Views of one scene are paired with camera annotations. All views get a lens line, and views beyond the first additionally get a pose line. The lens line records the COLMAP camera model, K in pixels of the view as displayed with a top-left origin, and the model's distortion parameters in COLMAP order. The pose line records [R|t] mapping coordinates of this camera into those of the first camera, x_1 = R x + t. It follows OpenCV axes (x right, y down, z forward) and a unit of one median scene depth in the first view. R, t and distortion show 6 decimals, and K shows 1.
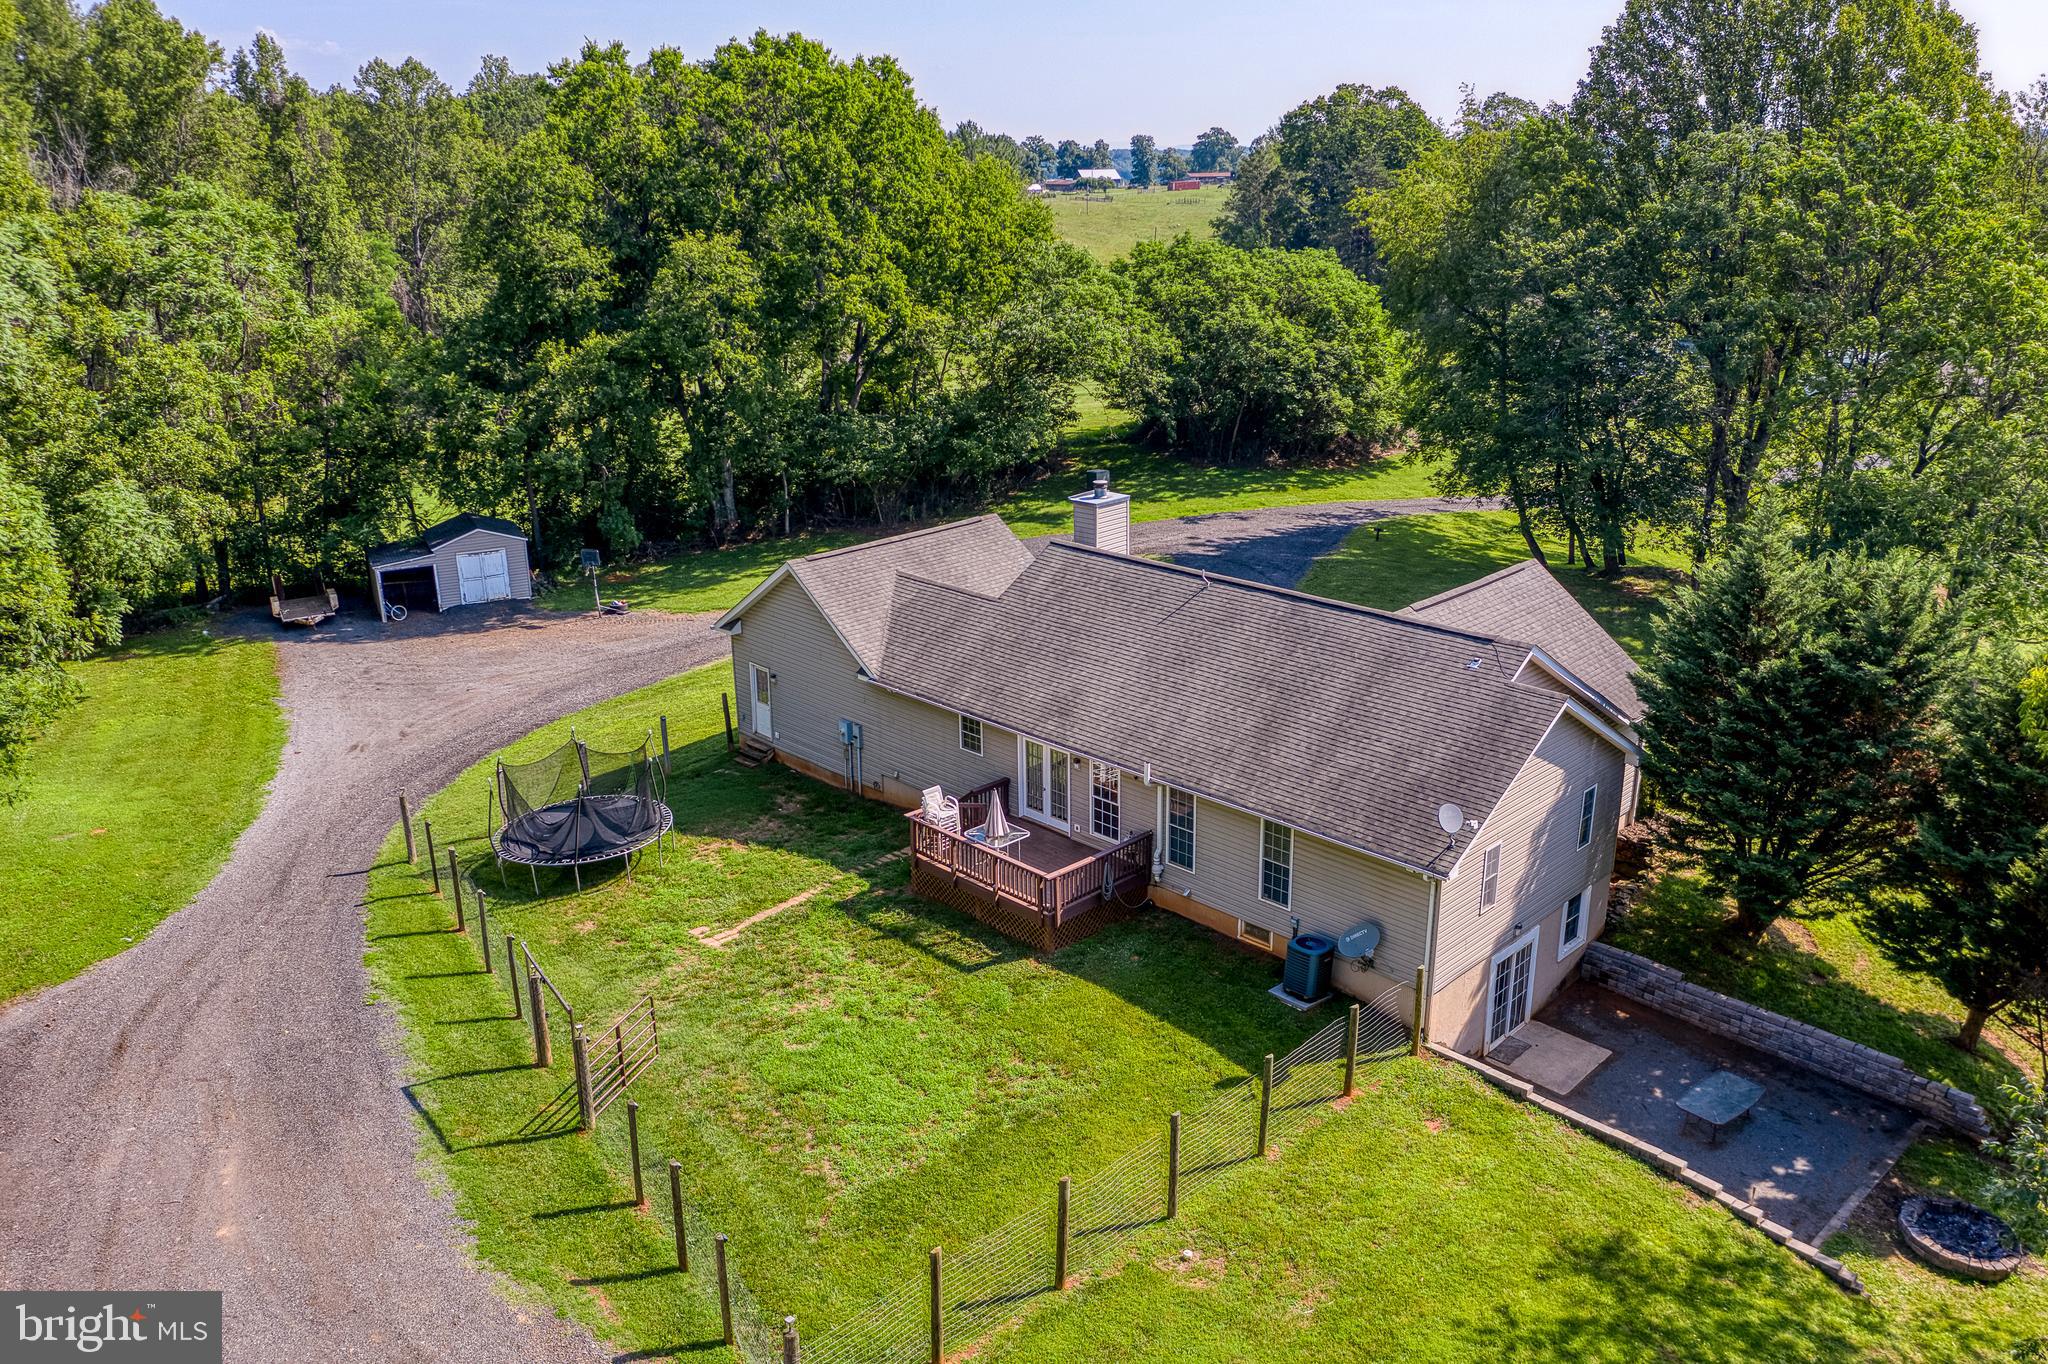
lens RADIAL K [[1582.4, 0, 1013.1], [0, 1582.4, 673.3], [0, 0, 1]] dist [-0.039907, -0.004754]
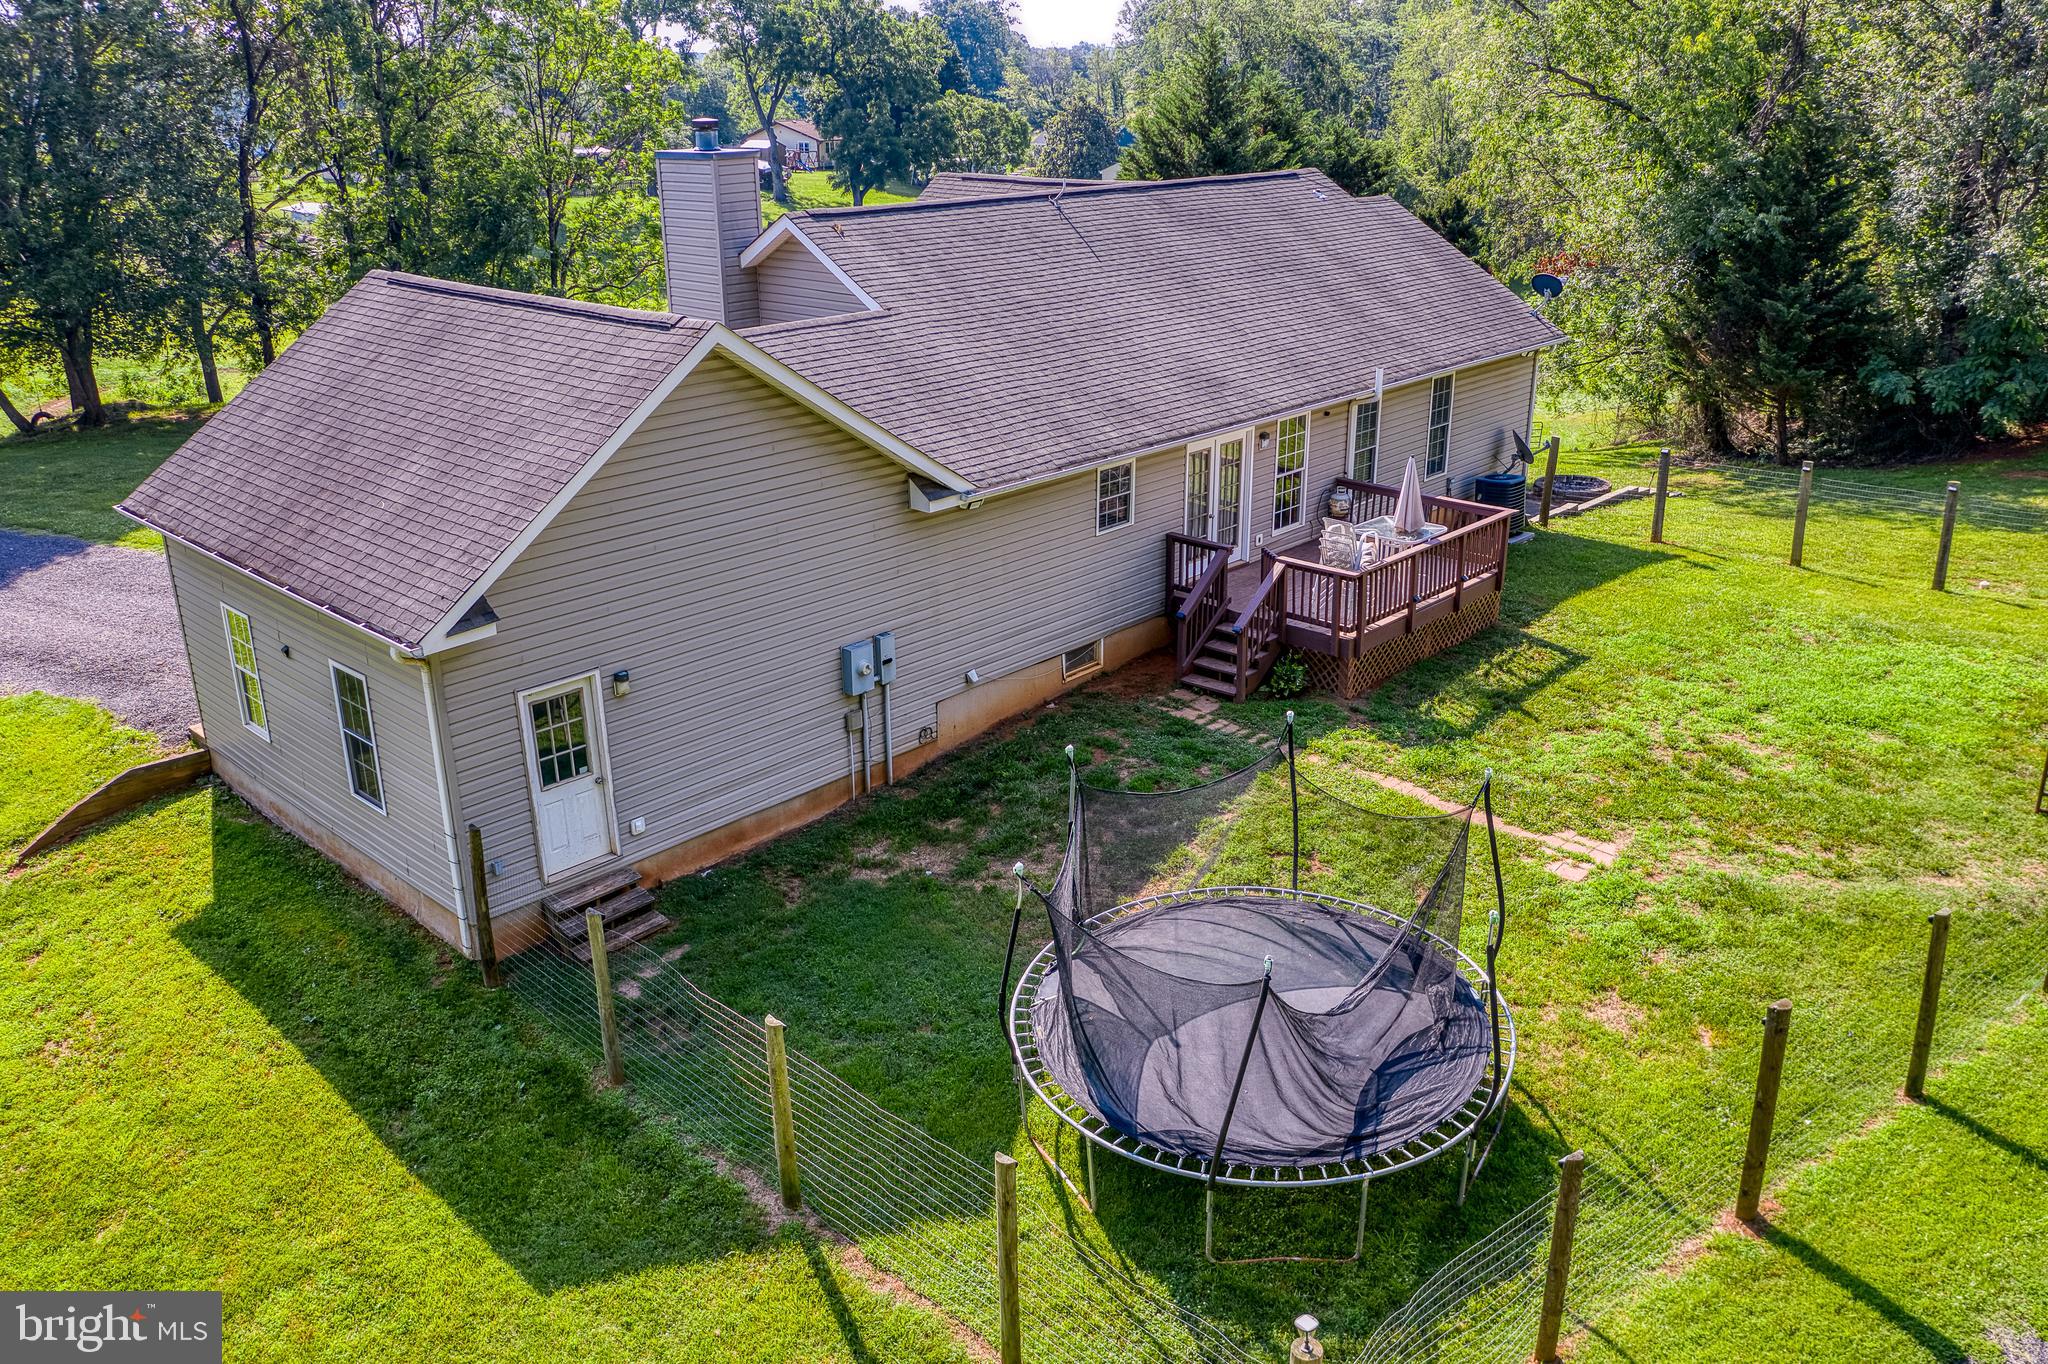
lens RADIAL K [[1582.4, 0, 1013.1], [0, 1582.4, 673.3], [0, 0, 1]] dist [-0.039907, -0.004754]
pose [[-0.033745, -0.344101, 0.938326, -0.645687], [0.329242, 0.882626, 0.335516, -0.121438], [-0.943643, 0.320258, 0.083508, 1.105689]]
